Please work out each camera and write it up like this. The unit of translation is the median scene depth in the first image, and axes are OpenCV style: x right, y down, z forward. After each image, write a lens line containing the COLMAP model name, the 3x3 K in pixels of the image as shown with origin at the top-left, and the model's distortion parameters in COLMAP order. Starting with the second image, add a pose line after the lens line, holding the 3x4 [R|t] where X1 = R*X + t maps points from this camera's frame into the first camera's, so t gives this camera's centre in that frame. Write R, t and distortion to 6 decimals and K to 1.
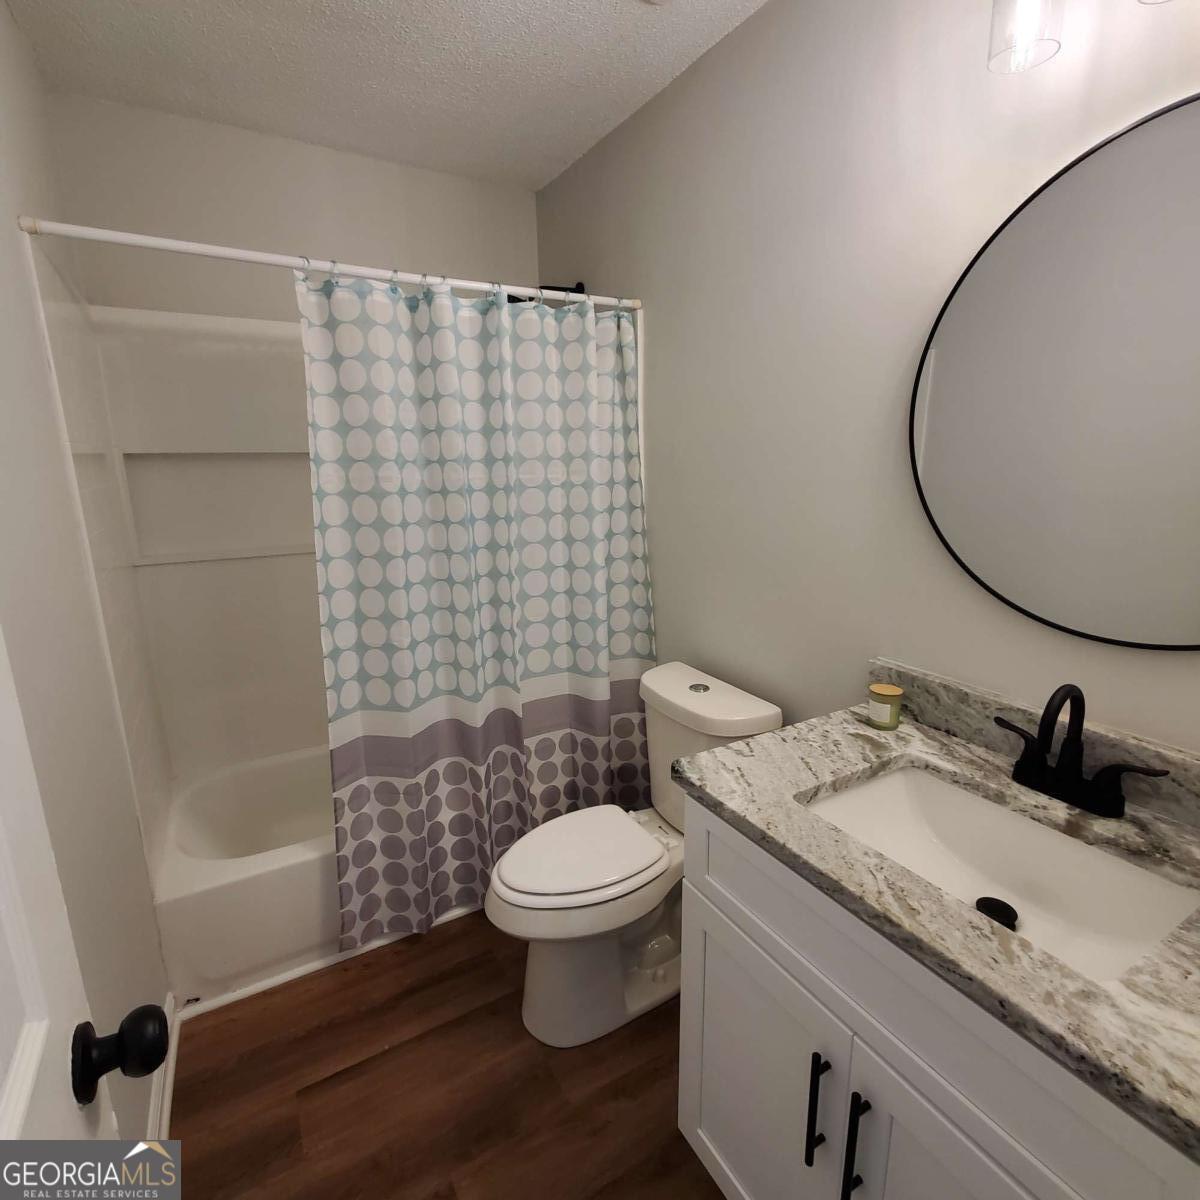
lens RADIAL K [[626.7, 0, 600.0], [0, 626.7, 600.0], [0, 0, 1]] dist [0.000920, -0.000150]
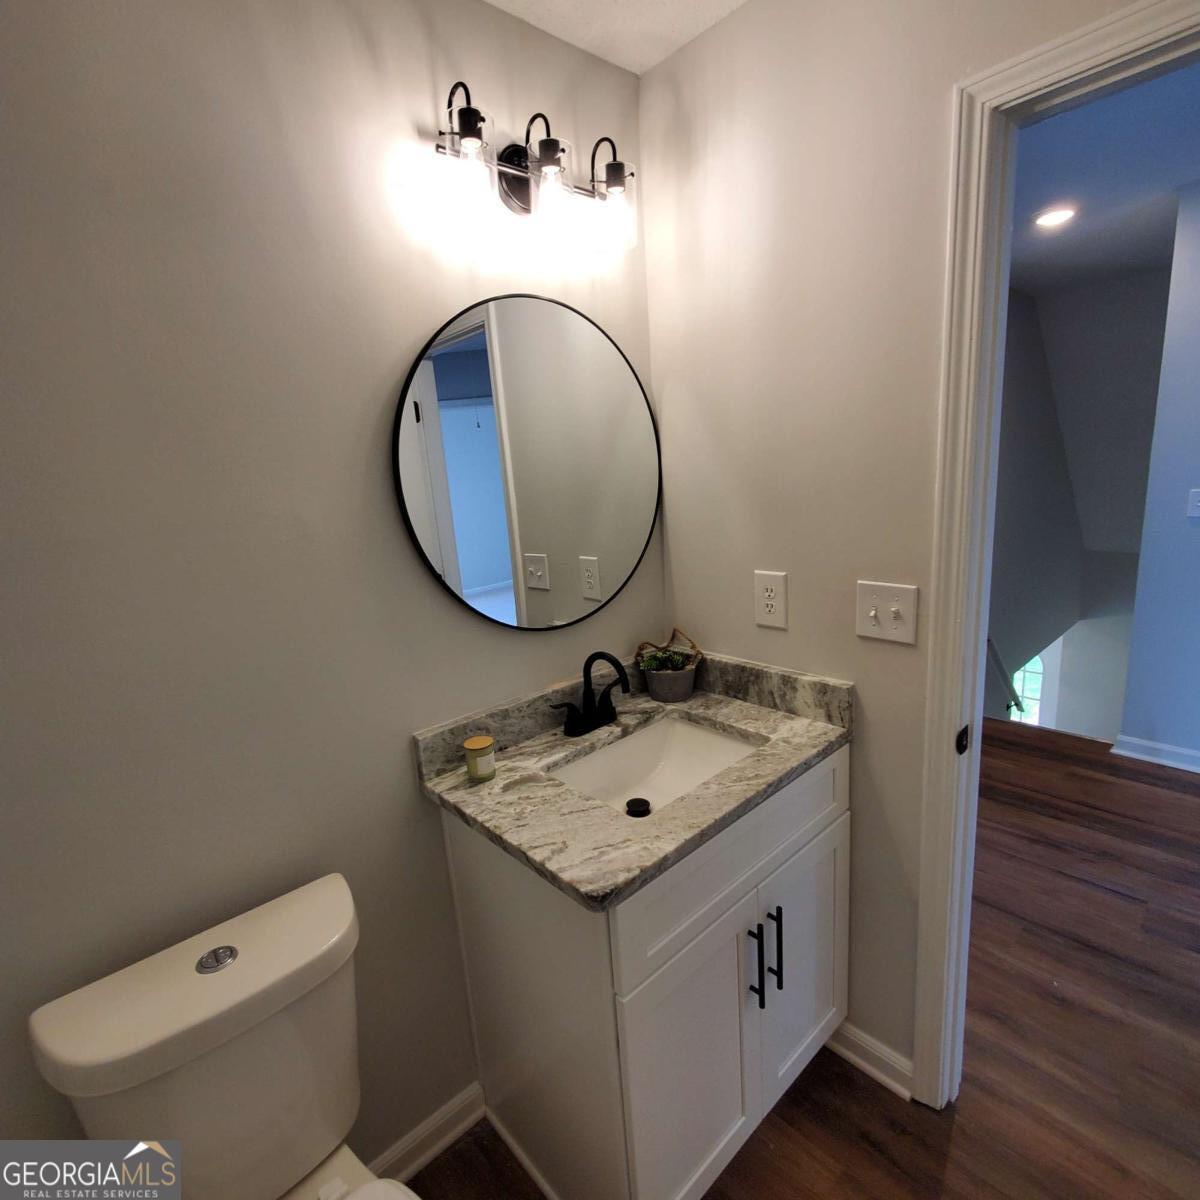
lens RADIAL K [[626.7, 0, 600.0], [0, 626.7, 600.0], [0, 0, 1]] dist [0.000920, -0.000150]
pose [[-0.211702, -0.174856, 0.961565, -0.640616], [0.291618, 0.927746, 0.232909, -0.305244], [-0.932814, 0.329717, -0.145415, 1.038390]]
